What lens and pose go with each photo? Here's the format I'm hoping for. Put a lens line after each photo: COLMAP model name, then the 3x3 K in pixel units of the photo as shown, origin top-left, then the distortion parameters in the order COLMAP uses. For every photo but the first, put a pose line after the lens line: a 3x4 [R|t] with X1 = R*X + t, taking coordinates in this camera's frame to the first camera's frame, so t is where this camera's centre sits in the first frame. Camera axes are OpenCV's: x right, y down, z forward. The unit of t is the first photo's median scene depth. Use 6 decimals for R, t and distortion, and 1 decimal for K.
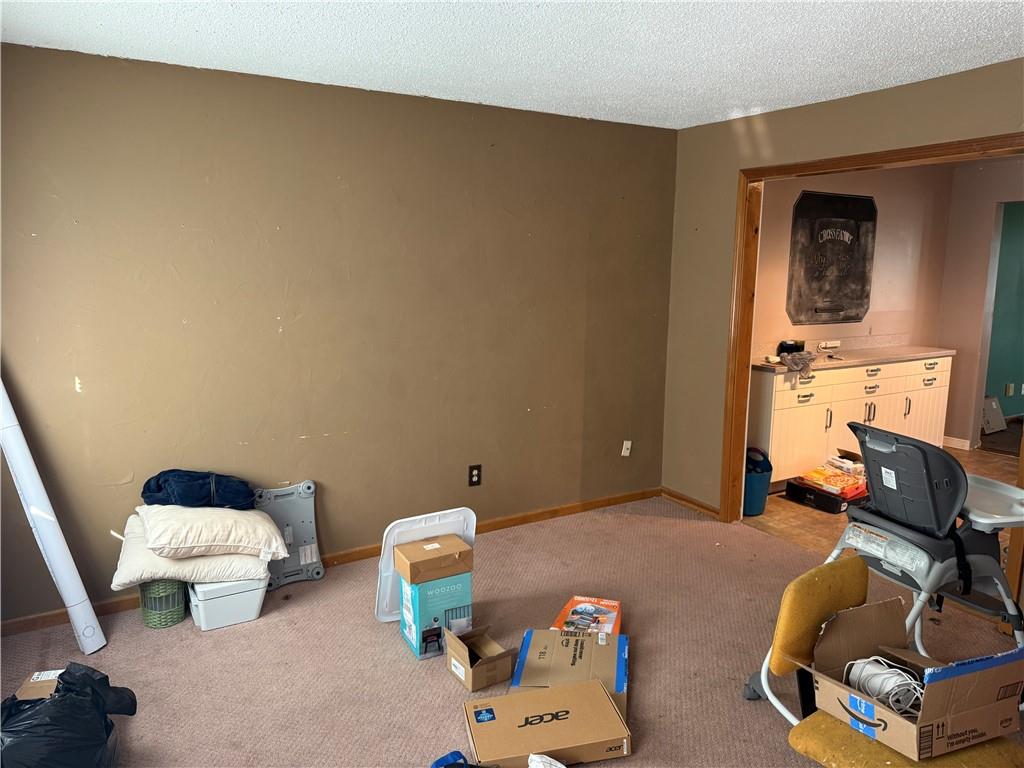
lens RADIAL K [[724.5, 0, 512.0], [0, 724.5, 384.0], [0, 0, 1]] dist [0.008625, -0.004978]
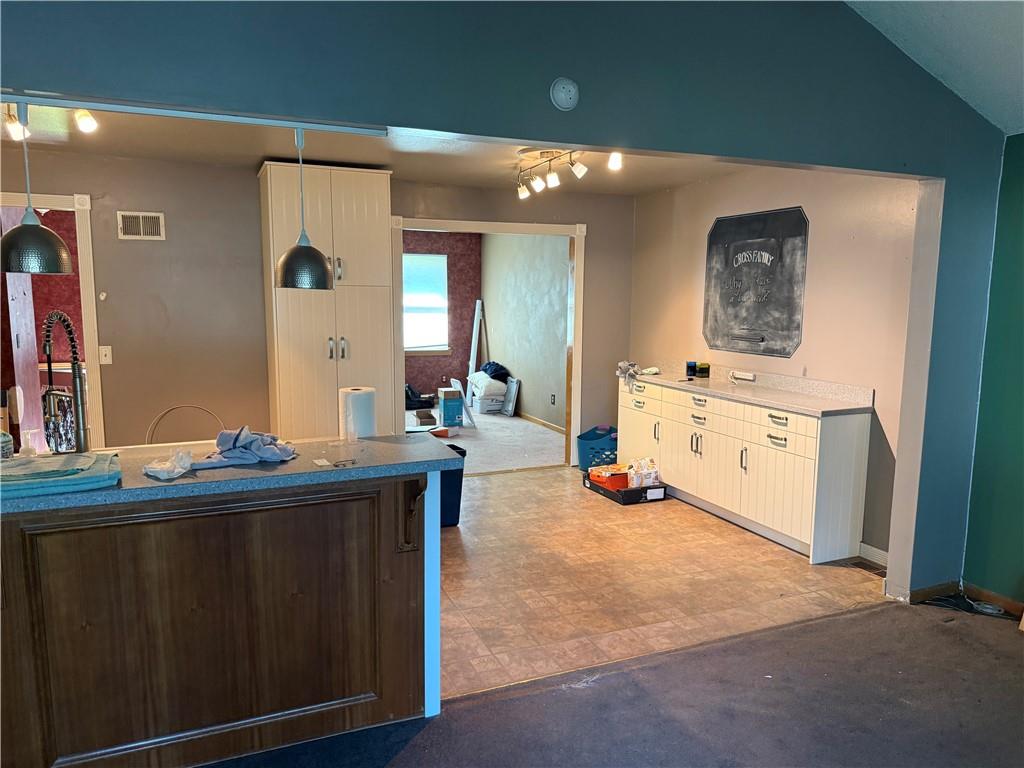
lens RADIAL K [[724.5, 0, 512.0], [0, 724.5, 384.0], [0, 0, 1]] dist [0.008625, -0.004978]
pose [[-0.151676, 0.112147, -0.982048, 1.446608], [-0.171925, 0.975404, 0.137942, -0.126136], [0.973363, 0.189761, -0.128665, 0.872183]]
